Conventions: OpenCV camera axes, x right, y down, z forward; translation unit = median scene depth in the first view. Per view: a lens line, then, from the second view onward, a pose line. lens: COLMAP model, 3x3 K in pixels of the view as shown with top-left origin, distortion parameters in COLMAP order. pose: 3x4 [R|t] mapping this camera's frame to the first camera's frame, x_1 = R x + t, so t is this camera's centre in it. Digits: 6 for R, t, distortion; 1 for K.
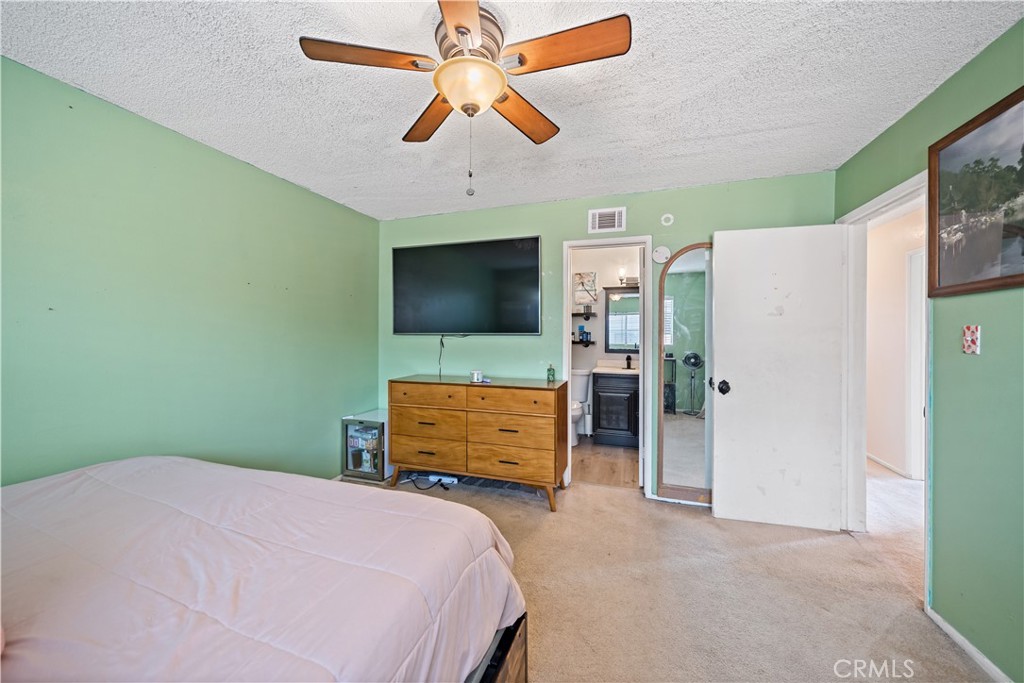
lens RADIAL K [[383.1, 0, 509.9], [0, 383.1, 347.3], [0, 0, 1]] dist [-0.000205, 0.000000]
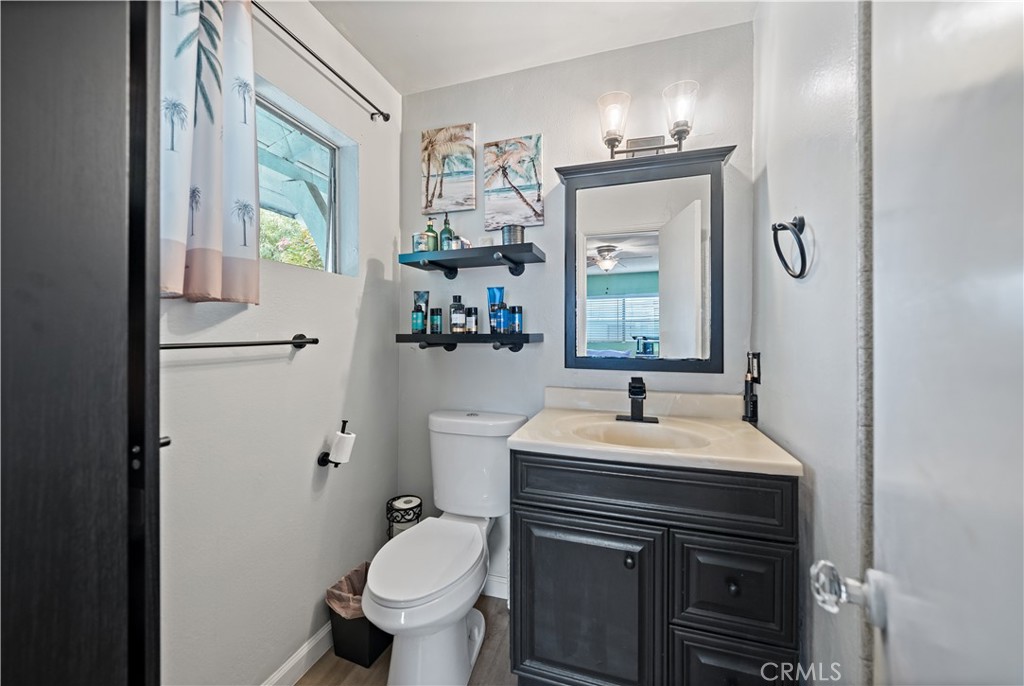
lens RADIAL K [[383.1, 0, 516.5], [0, 383.1, 344.4], [0, 0, 1]] dist [-0.000205, 0.000000]
pose [[0.999720, -0.004898, 0.023145, 0.197473], [0.004881, 0.999988, 0.000797, -0.006757], [-0.023148, -0.000684, 0.999732, 0.664901]]
